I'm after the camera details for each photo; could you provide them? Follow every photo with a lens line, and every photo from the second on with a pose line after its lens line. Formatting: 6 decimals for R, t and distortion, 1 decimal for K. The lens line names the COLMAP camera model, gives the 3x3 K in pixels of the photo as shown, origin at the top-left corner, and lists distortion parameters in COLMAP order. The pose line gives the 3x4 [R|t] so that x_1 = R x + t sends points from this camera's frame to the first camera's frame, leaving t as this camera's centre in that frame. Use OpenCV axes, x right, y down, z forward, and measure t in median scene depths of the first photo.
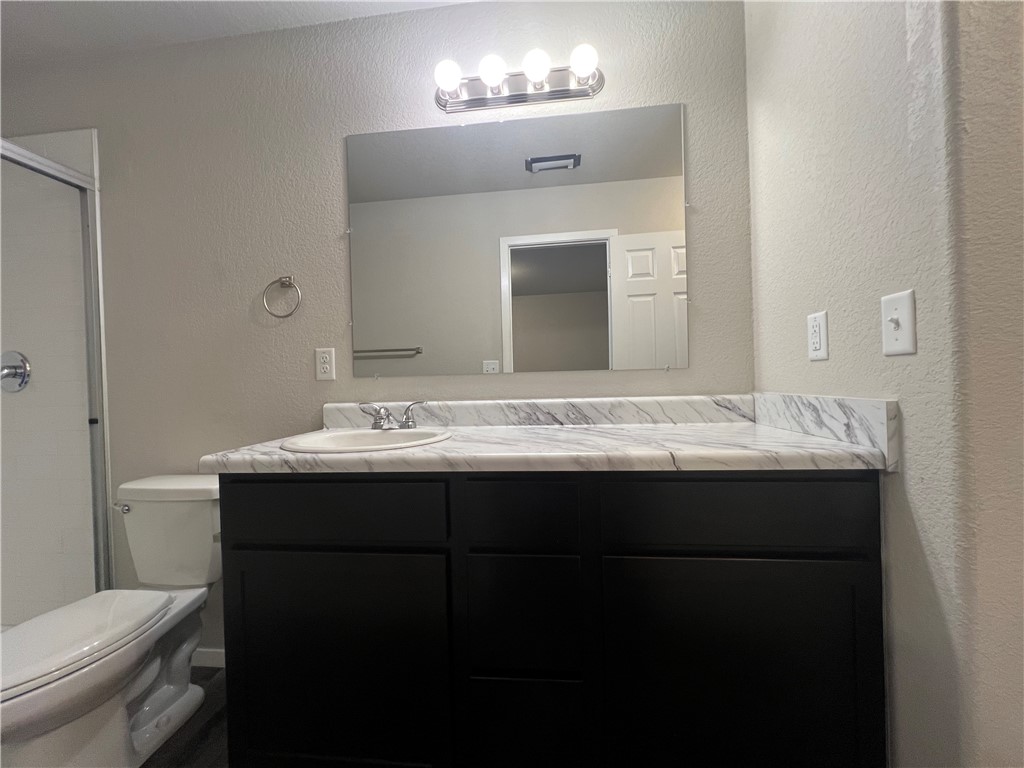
lens RADIAL K [[409.4, 0, 509.0], [0, 409.4, 390.1], [0, 0, 1]] dist [-0.002976, 0.000853]
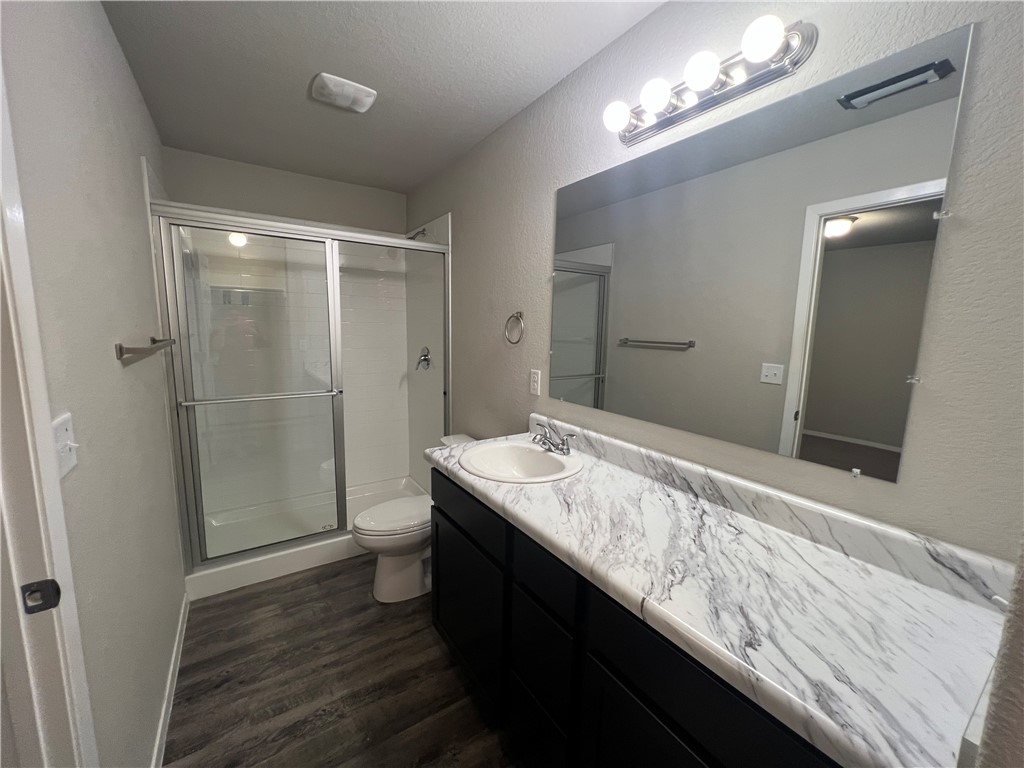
lens RADIAL K [[409.4, 0, 510.9], [0, 409.4, 387.2], [0, 0, 1]] dist [-0.002976, 0.000853]
pose [[0.638153, 0.154905, -0.754165, 0.496242], [-0.051170, 0.985918, 0.159209, -0.264194], [0.768207, -0.063009, 0.637093, 0.140795]]
